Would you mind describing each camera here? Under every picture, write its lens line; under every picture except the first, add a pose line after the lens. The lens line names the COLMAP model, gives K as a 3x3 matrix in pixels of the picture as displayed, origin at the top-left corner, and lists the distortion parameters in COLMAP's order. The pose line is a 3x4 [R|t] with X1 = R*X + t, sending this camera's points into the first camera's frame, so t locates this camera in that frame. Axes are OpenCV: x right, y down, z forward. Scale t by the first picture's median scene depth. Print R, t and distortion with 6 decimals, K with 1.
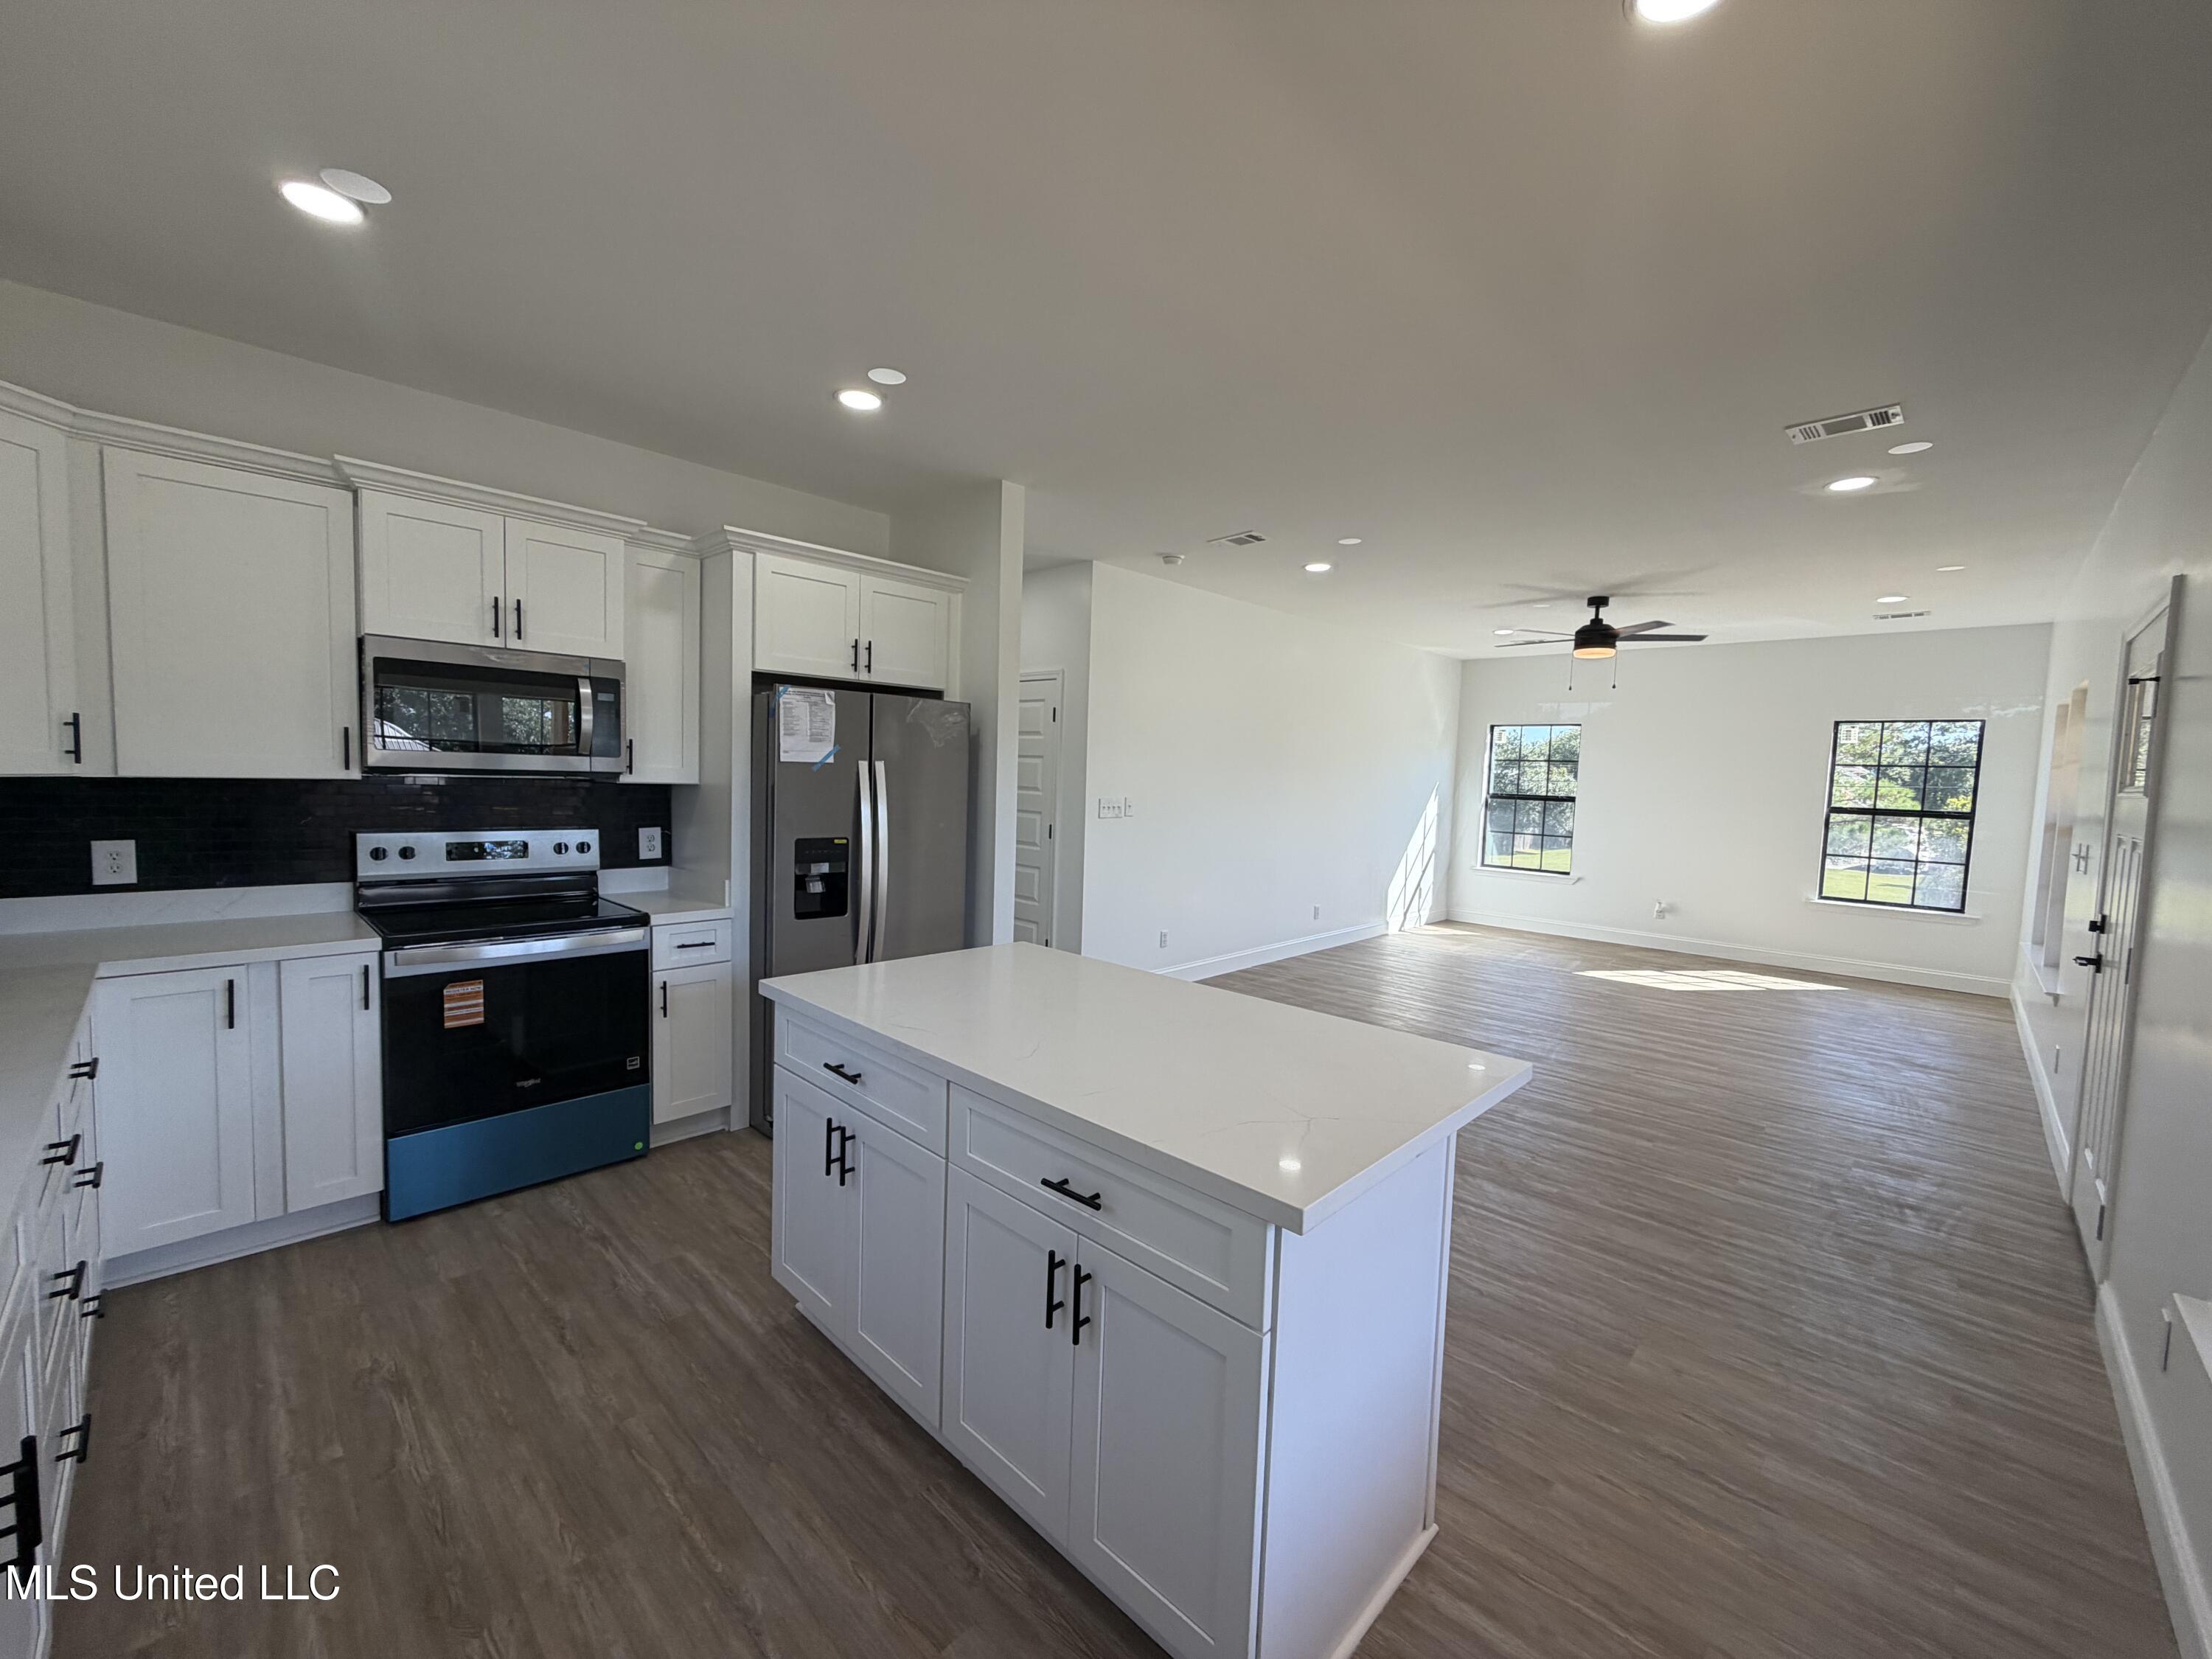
lens RADIAL K [[881.5, 0, 1106.0], [0, 881.5, 829.5], [0, 0, 1]] dist [0.010980, 0.000034]
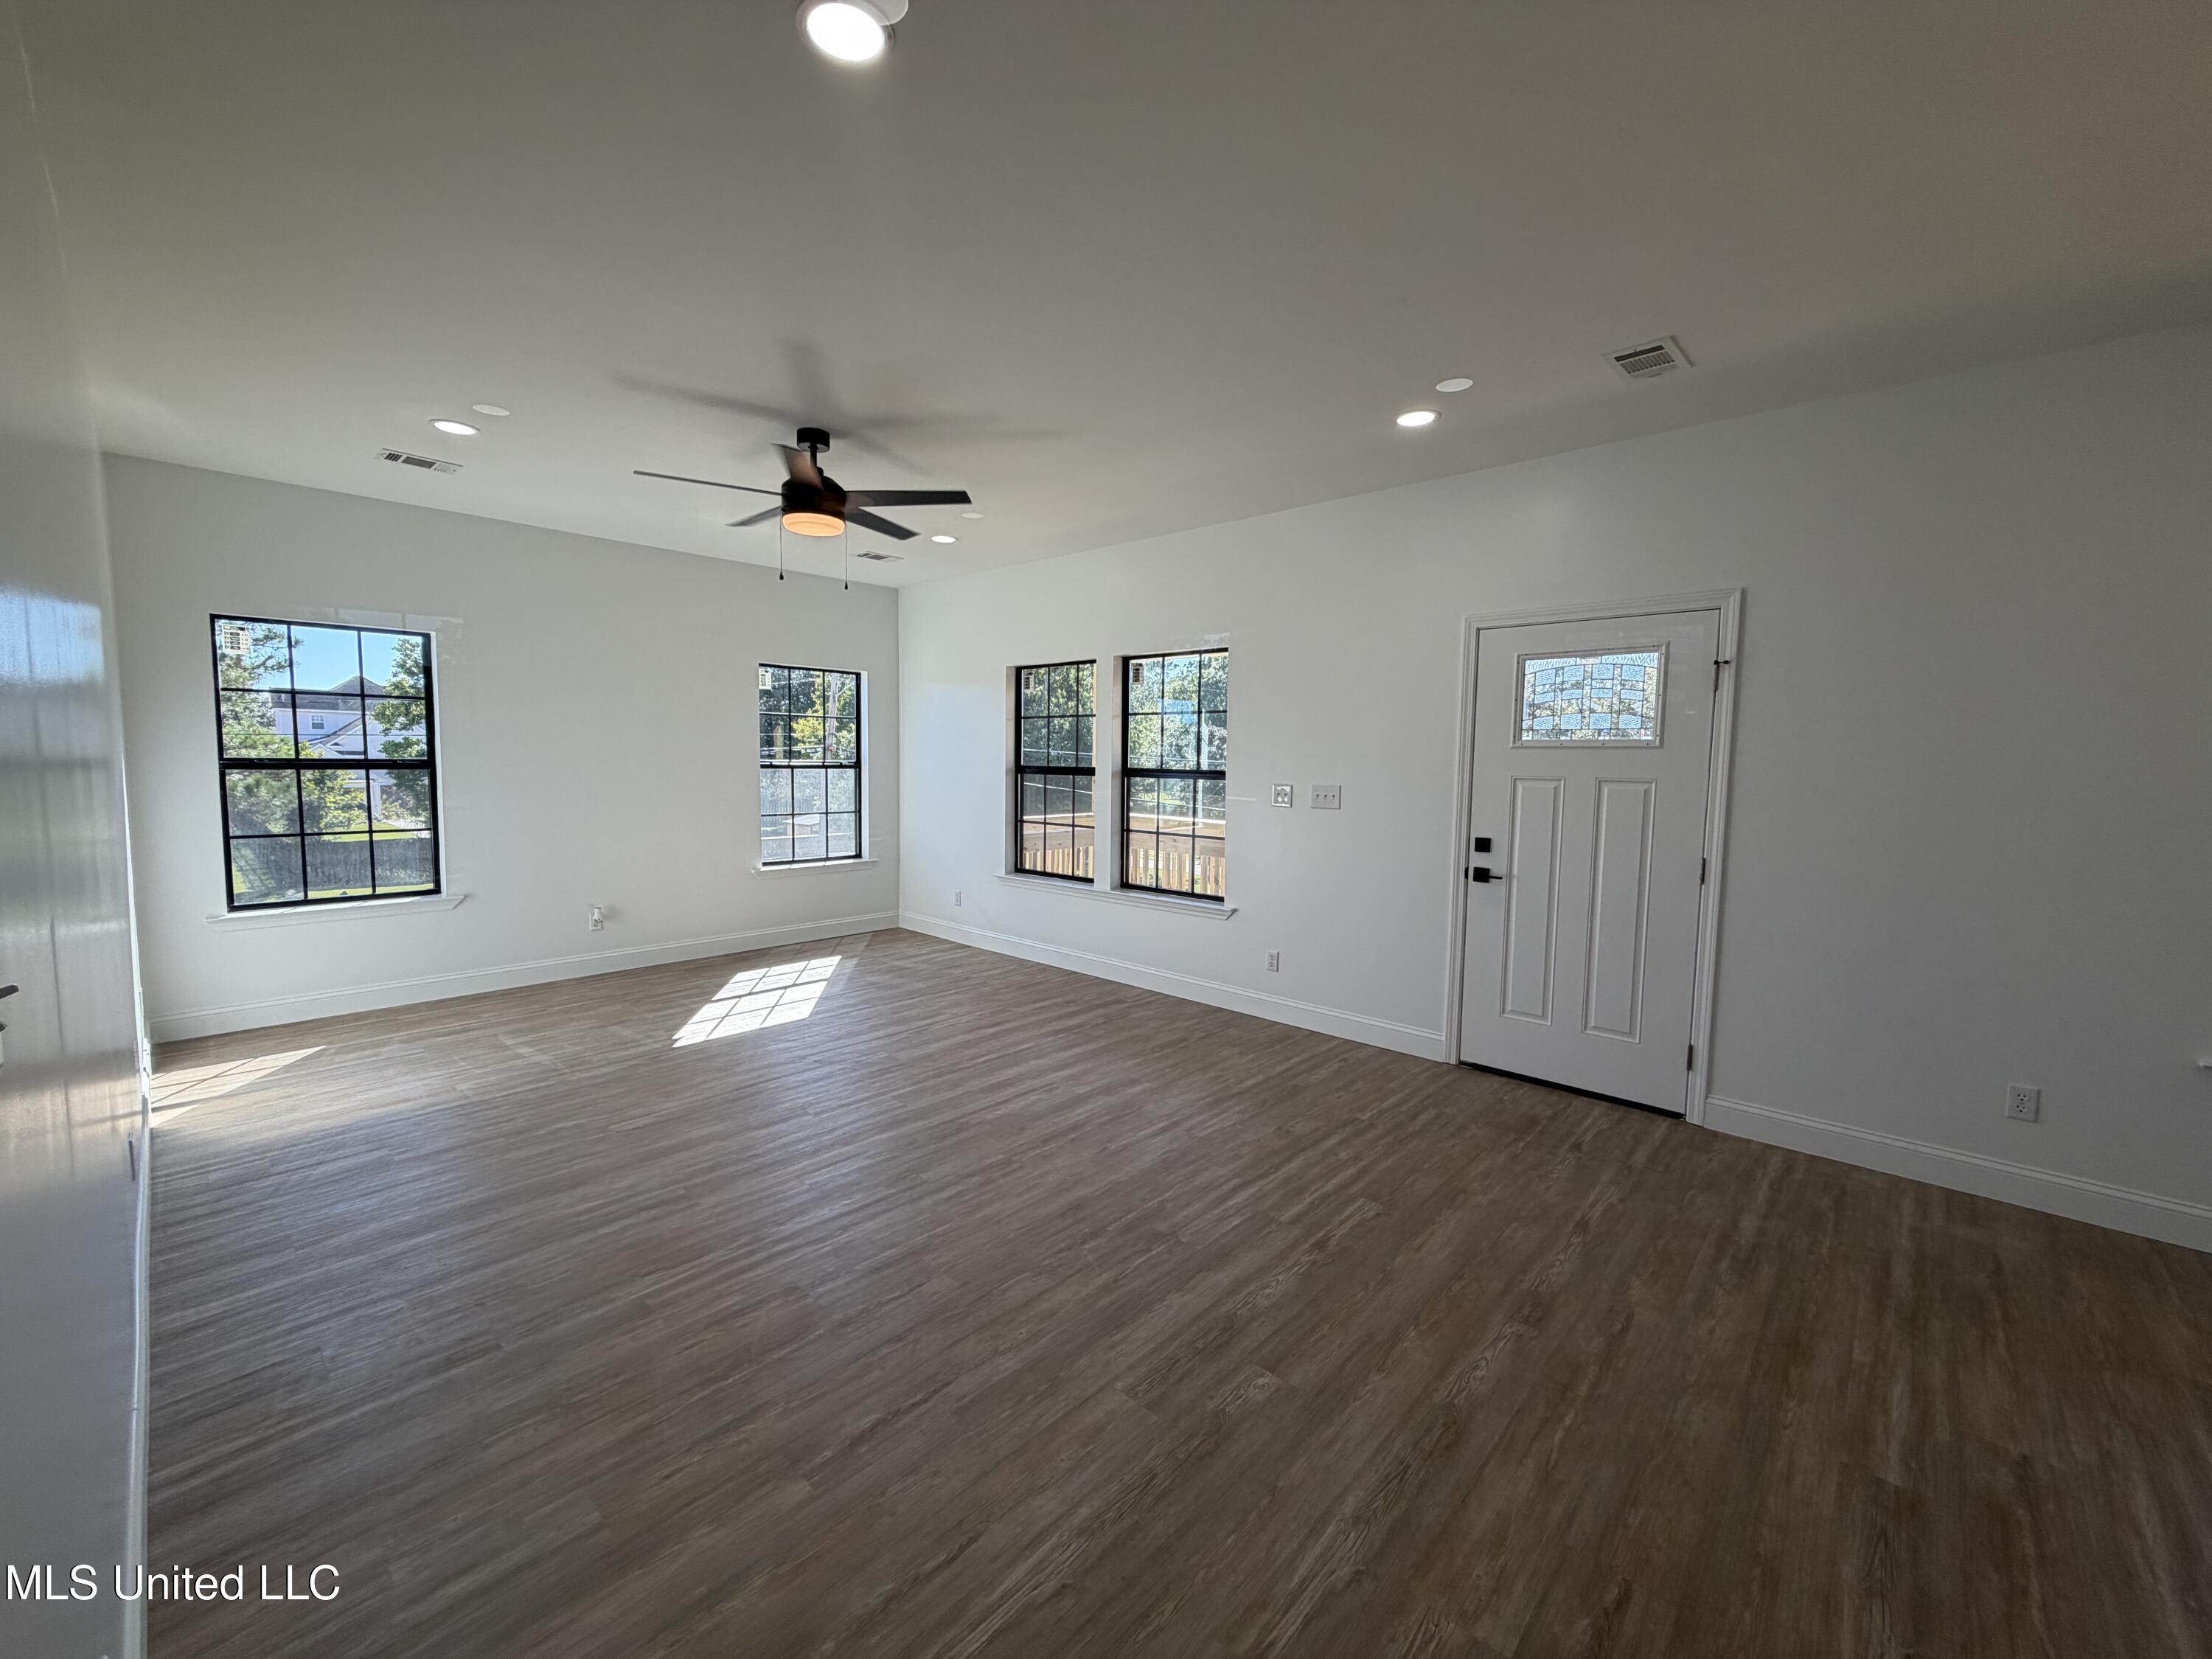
lens RADIAL K [[880.6, 0, 1099.0], [0, 880.6, 833.6], [0, 0, 1]] dist [-0.000100, -0.000392]
pose [[-0.015245, -0.119671, 0.992697, -0.141667], [0.050285, 0.991464, 0.120295, -0.090470], [-0.998619, 0.051752, -0.009097, 1.476665]]
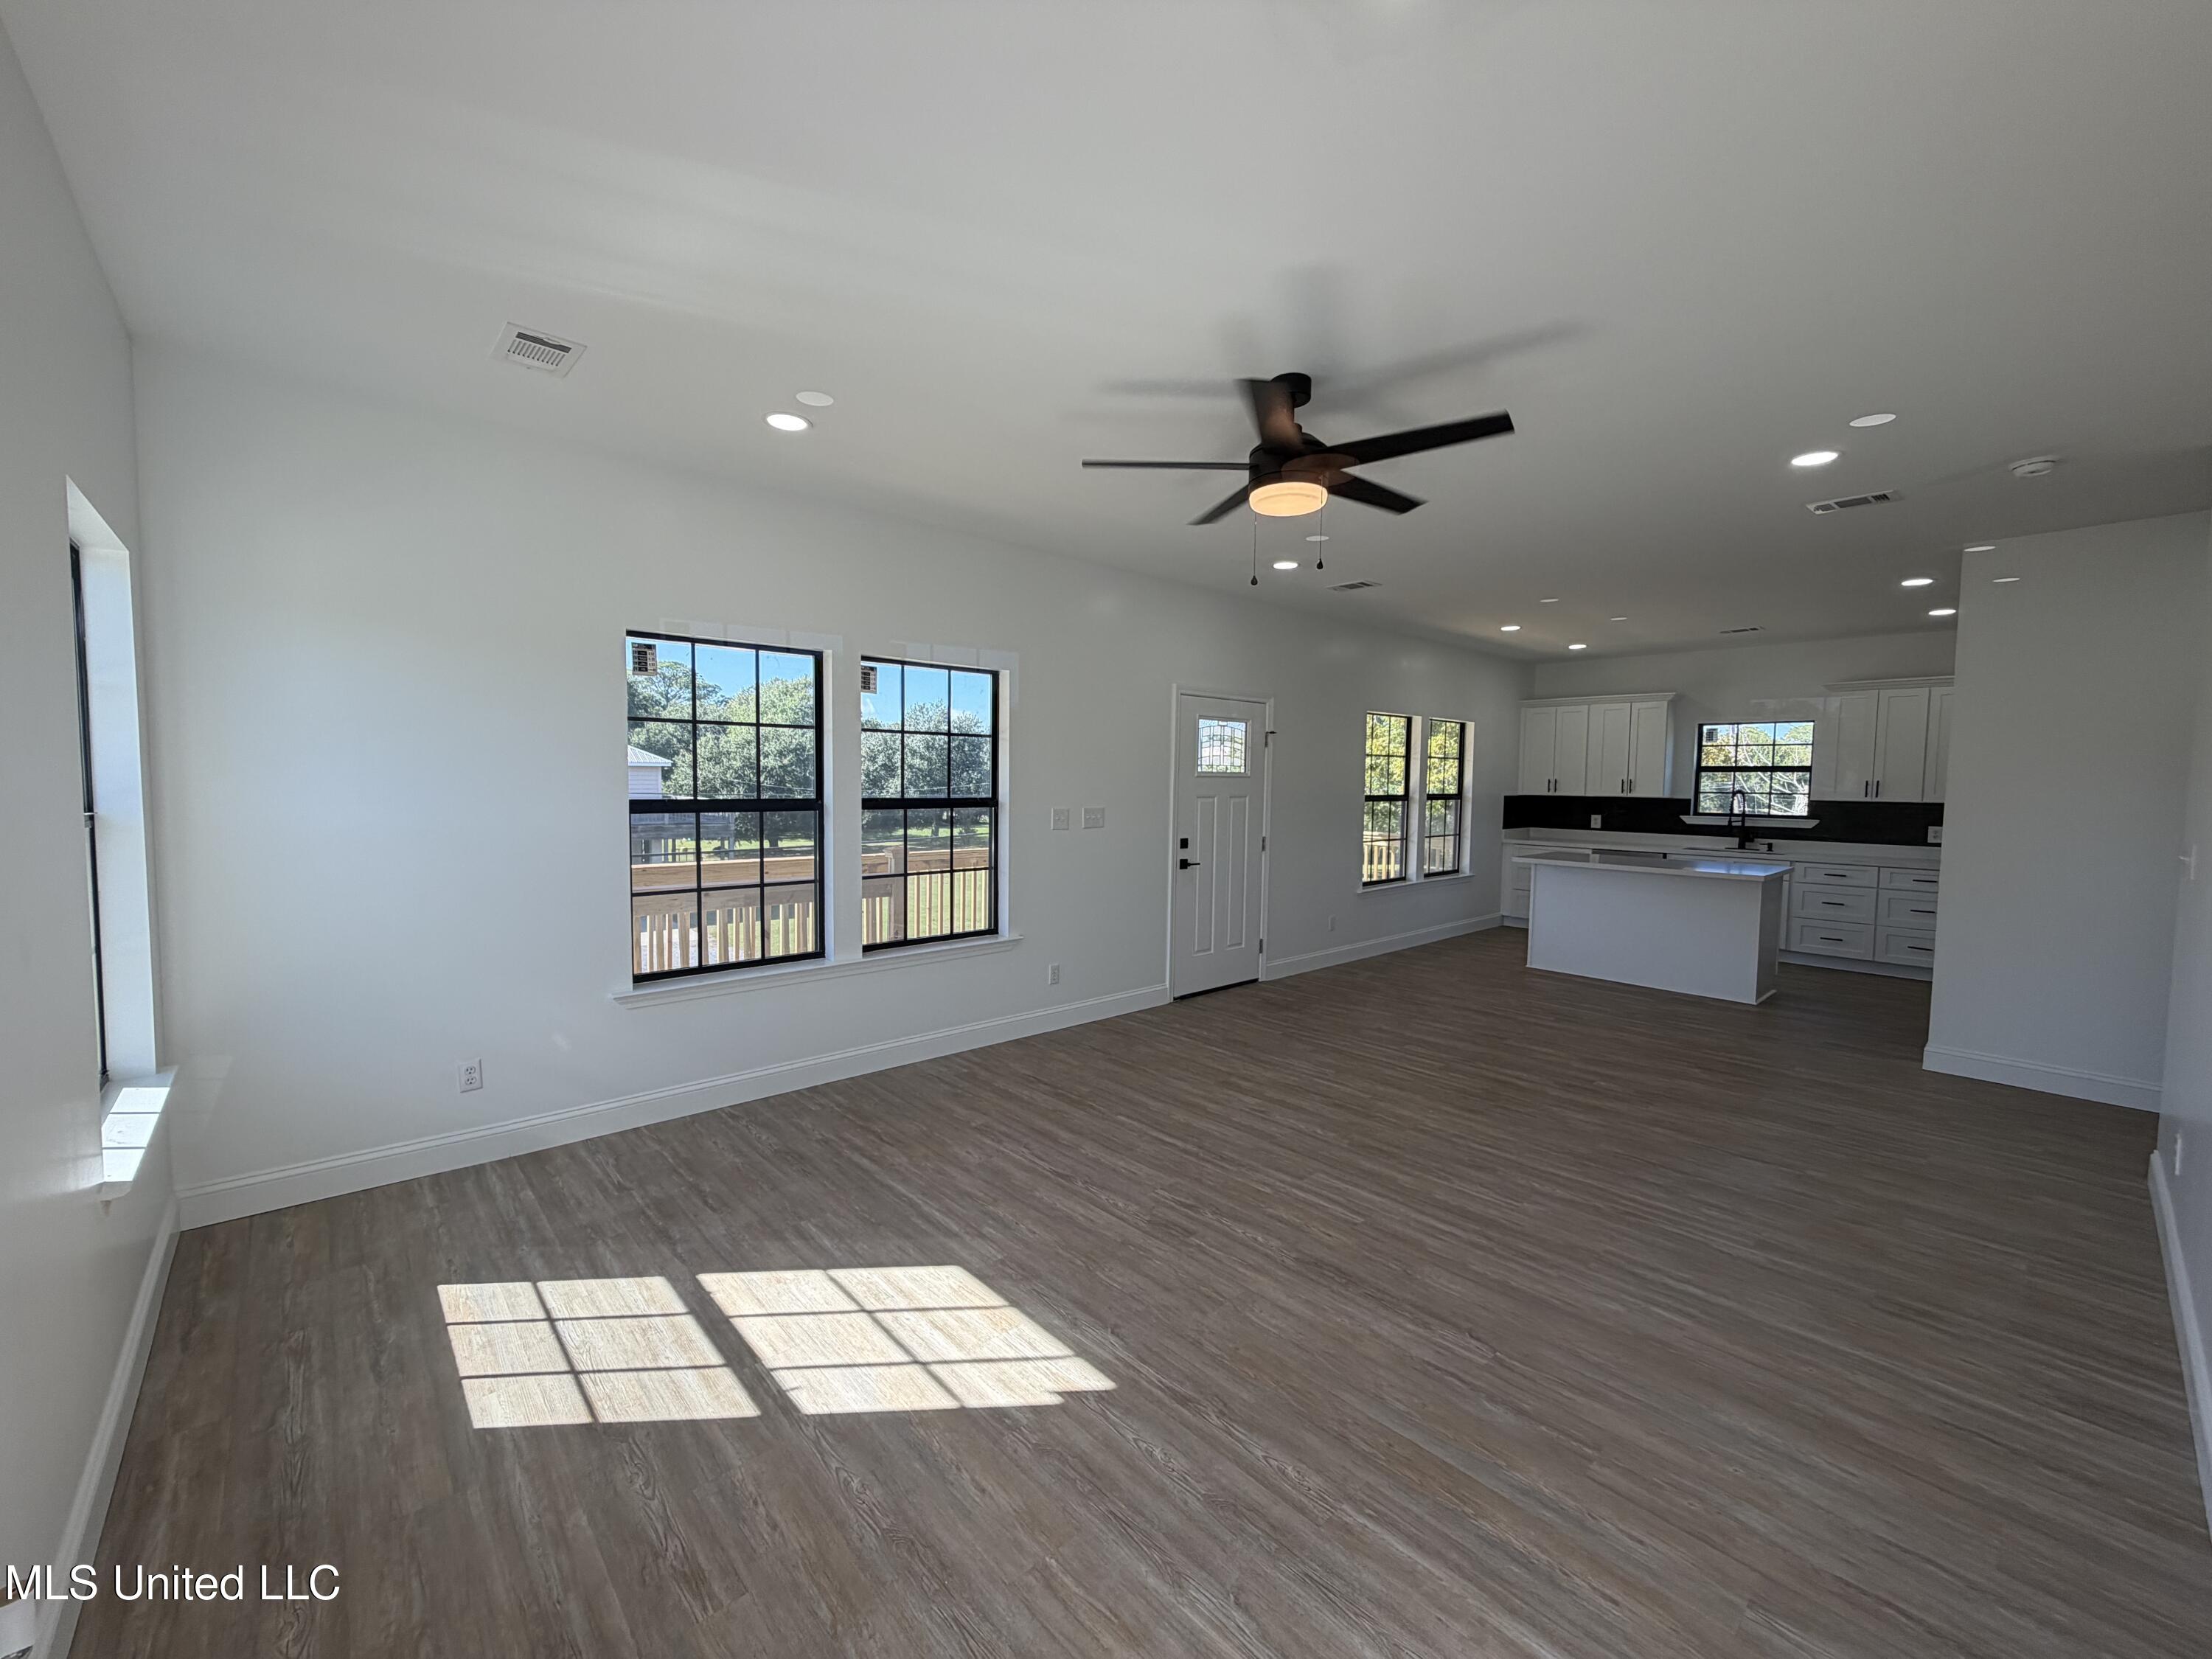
lens RADIAL K [[885.0, 0, 1104.9], [0, 885.0, 812.6], [0, 0, 1]] dist [0.000617, 0.000045]
pose [[-0.996777, -0.046449, 0.065401, 1.095448], [-0.039385, 0.993645, 0.105441, -0.142785], [-0.069883, 0.102525, -0.992273, 2.696981]]
